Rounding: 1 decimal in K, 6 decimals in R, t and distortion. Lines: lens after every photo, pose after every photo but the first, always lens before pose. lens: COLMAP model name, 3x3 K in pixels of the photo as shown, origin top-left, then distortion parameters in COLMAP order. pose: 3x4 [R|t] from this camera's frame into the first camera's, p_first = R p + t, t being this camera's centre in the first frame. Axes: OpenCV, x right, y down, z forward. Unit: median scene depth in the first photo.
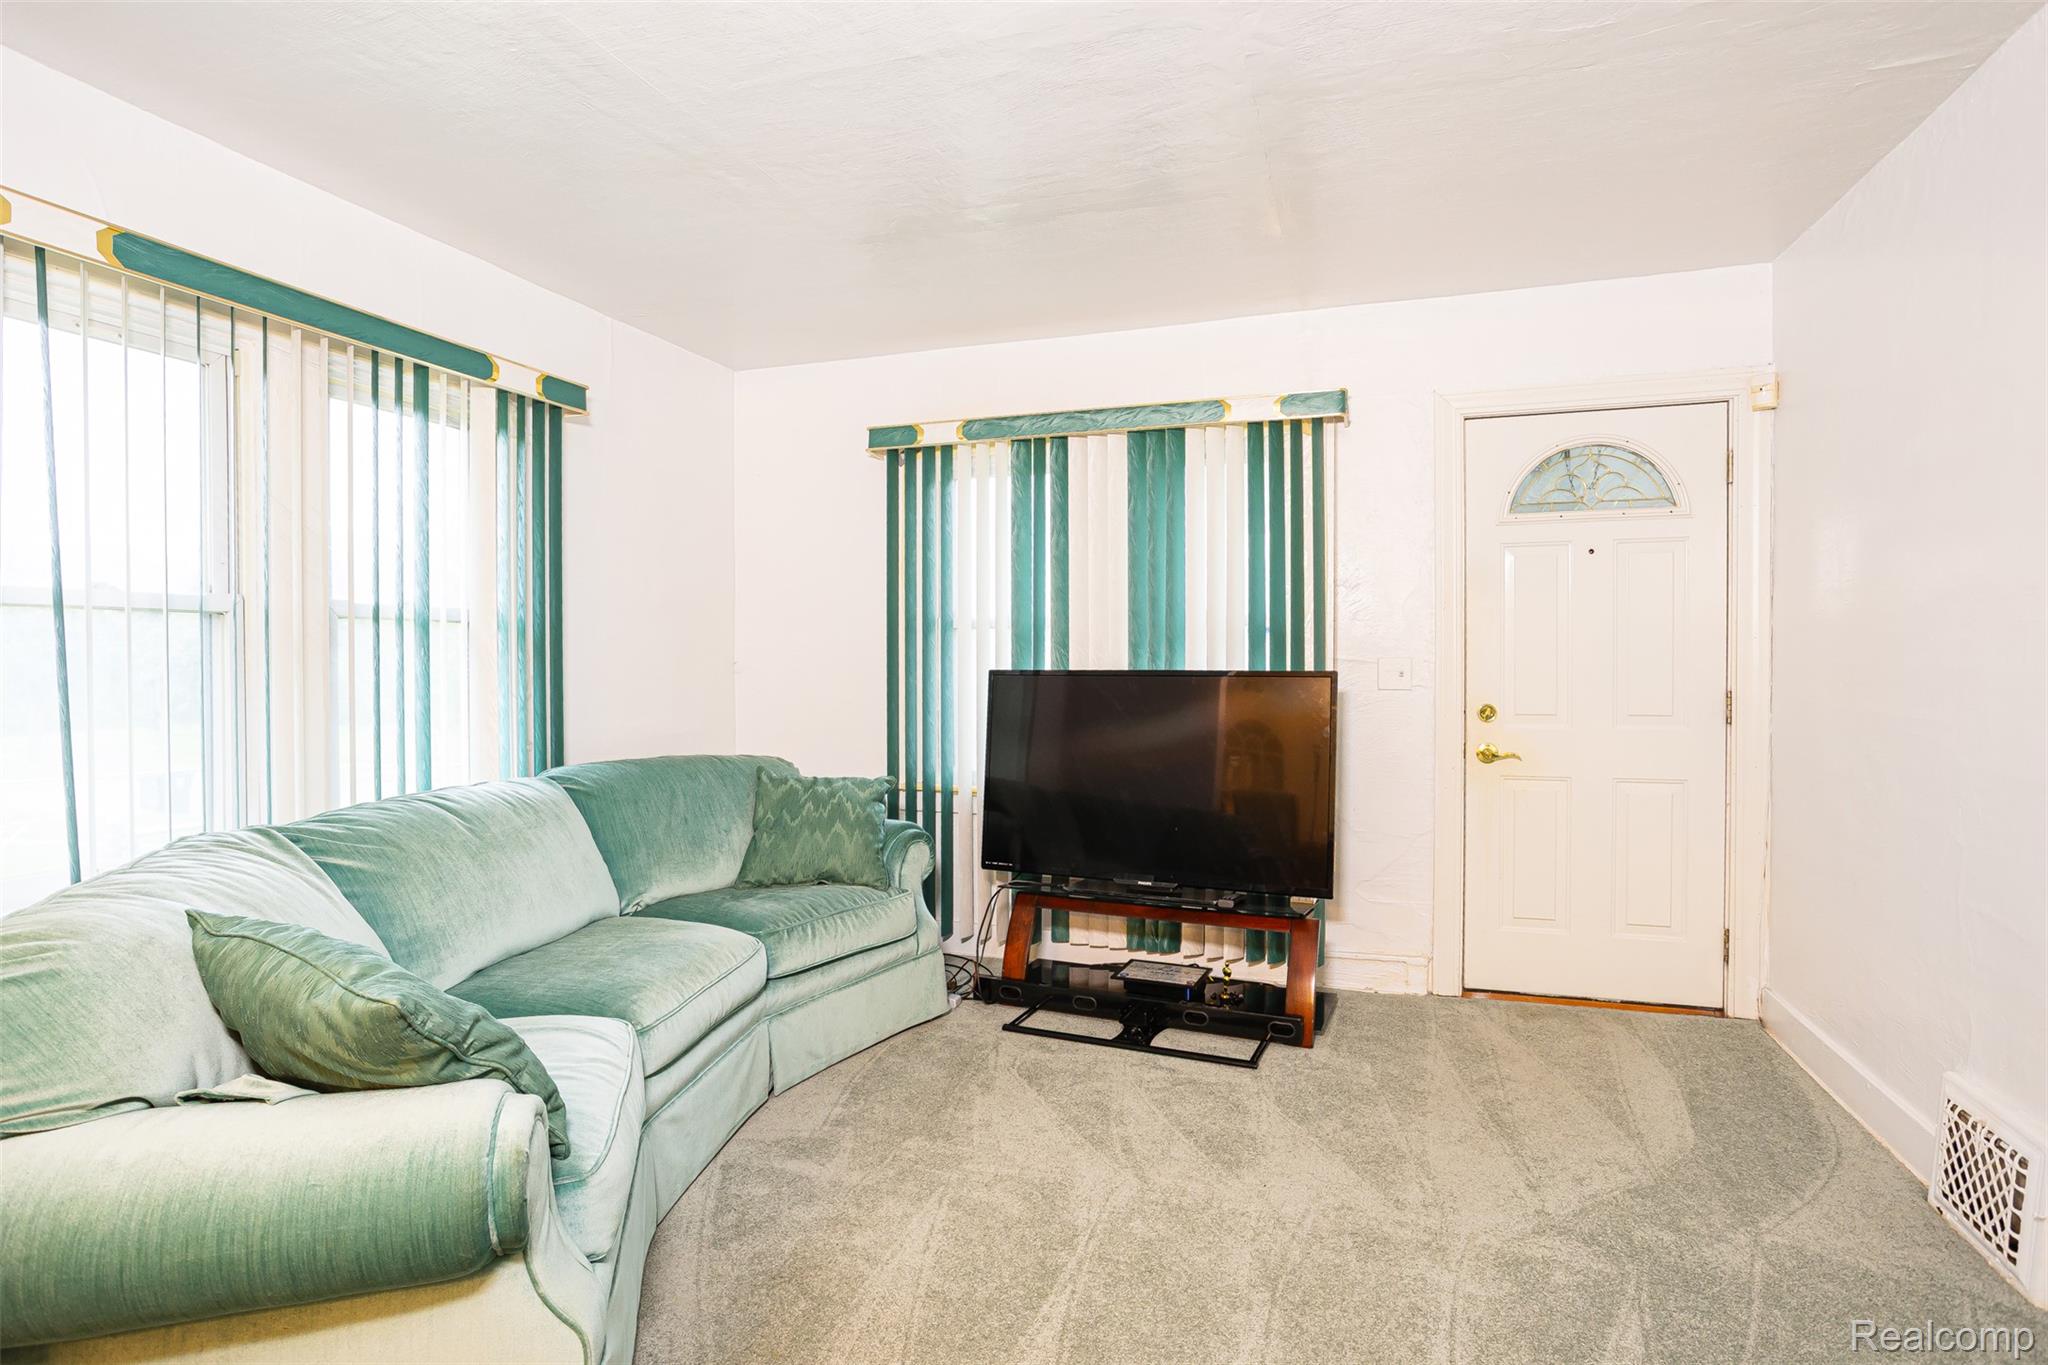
lens RADIAL K [[1034.2, 0, 1025.7], [0, 1034.2, 681.9], [0, 0, 1]] dist [-0.000061, -0.000045]
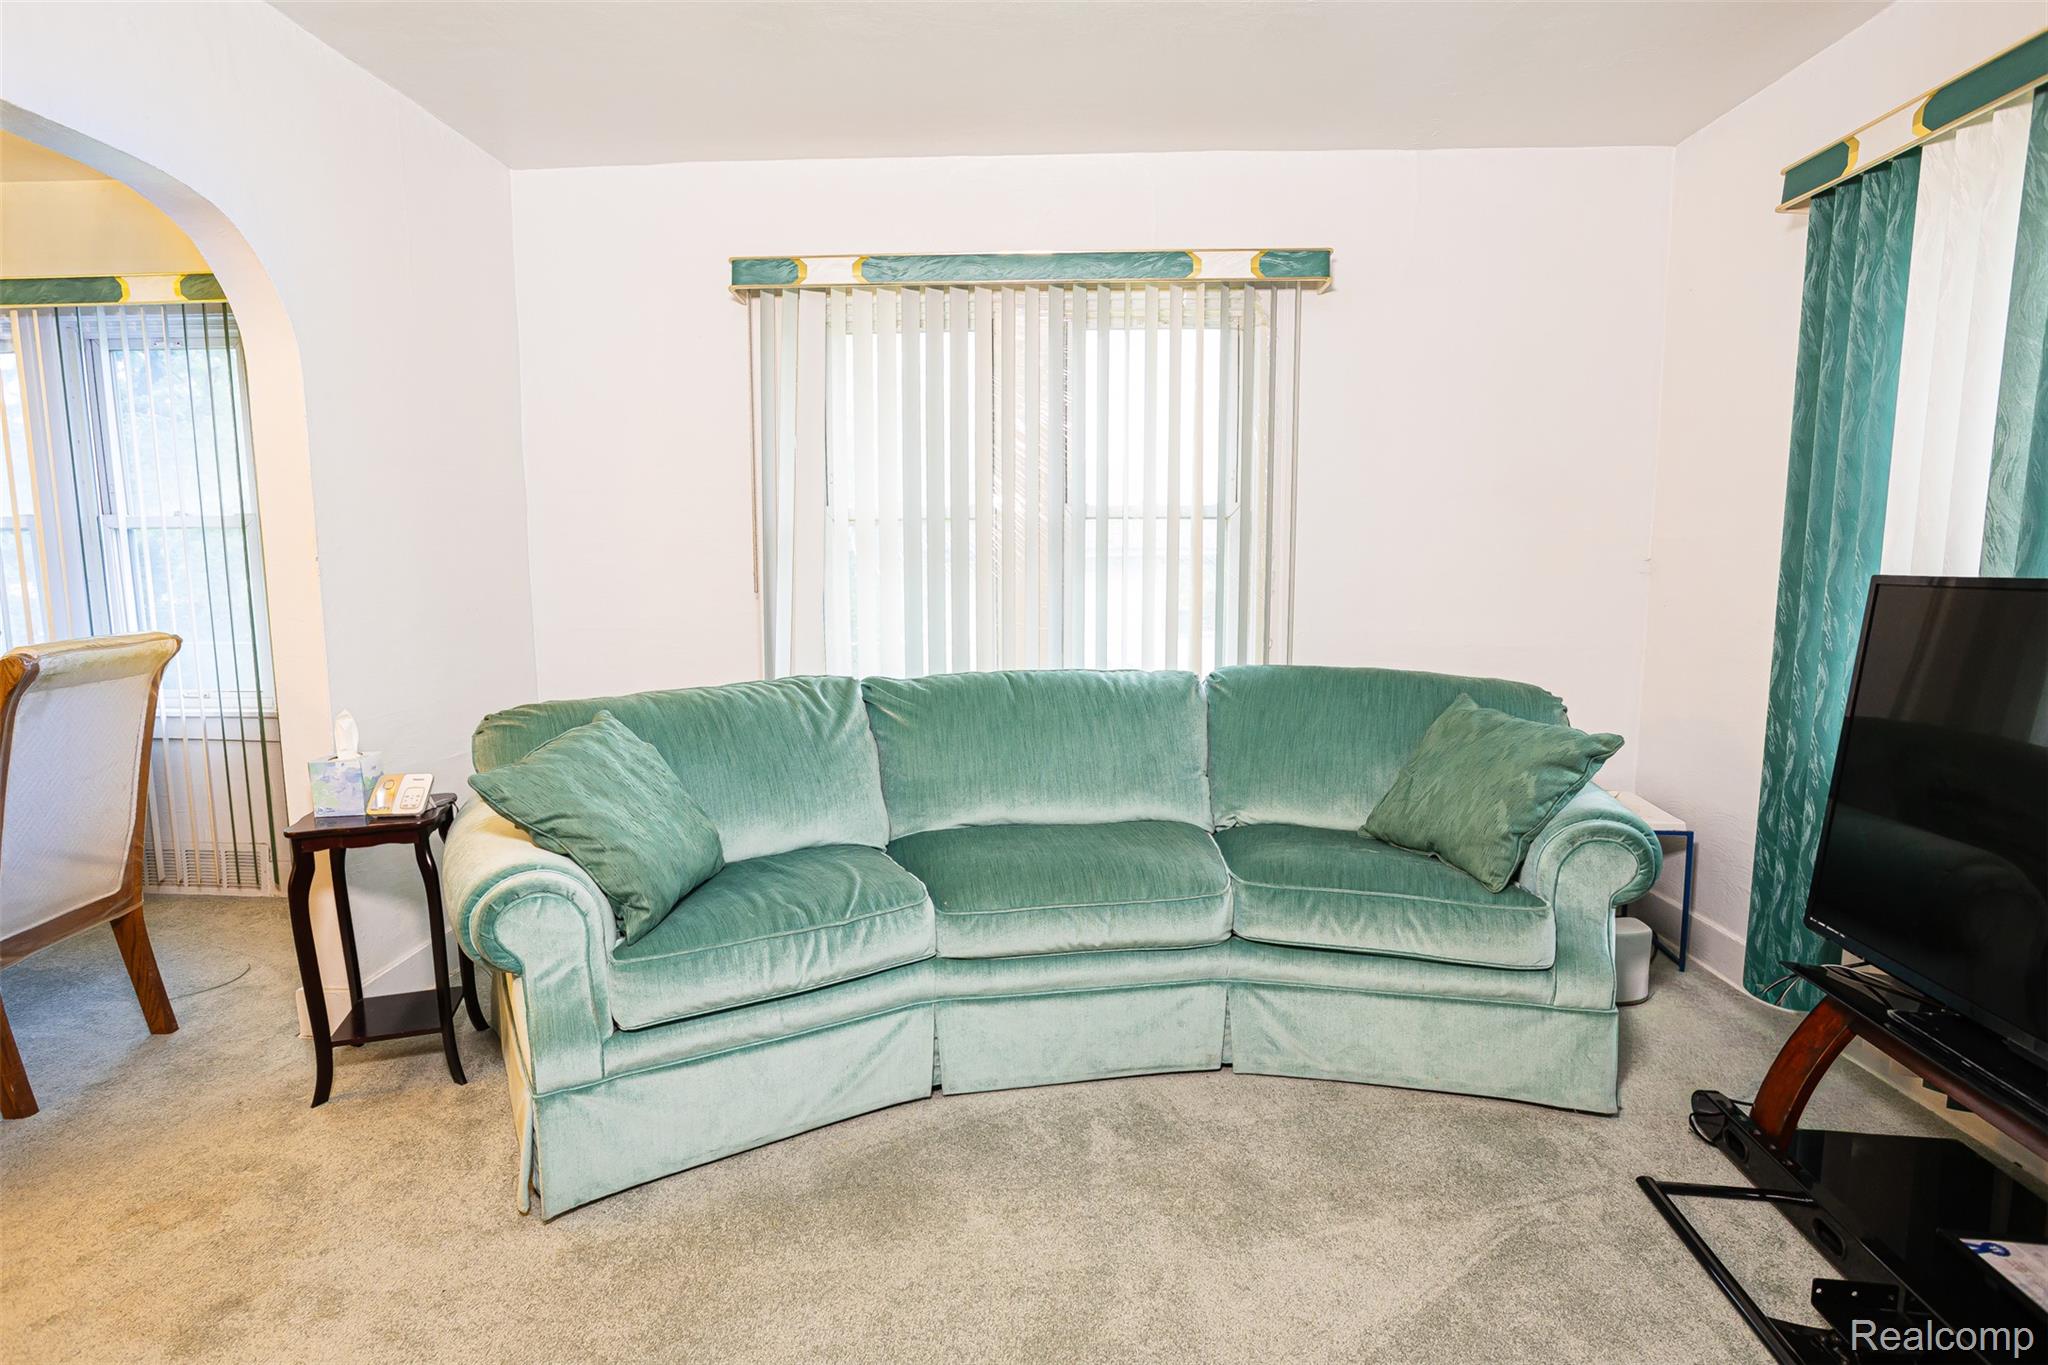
lens RADIAL K [[1028.3, 0, 1019.4], [0, 1028.3, 679.3], [0, 0, 1]] dist [-0.065437, 0.041914]
pose [[0.301330, 0.115663, -0.946479, 0.402280], [-0.017728, 0.993124, 0.115719, -0.012786], [0.953355, -0.018091, 0.301308, 0.514105]]
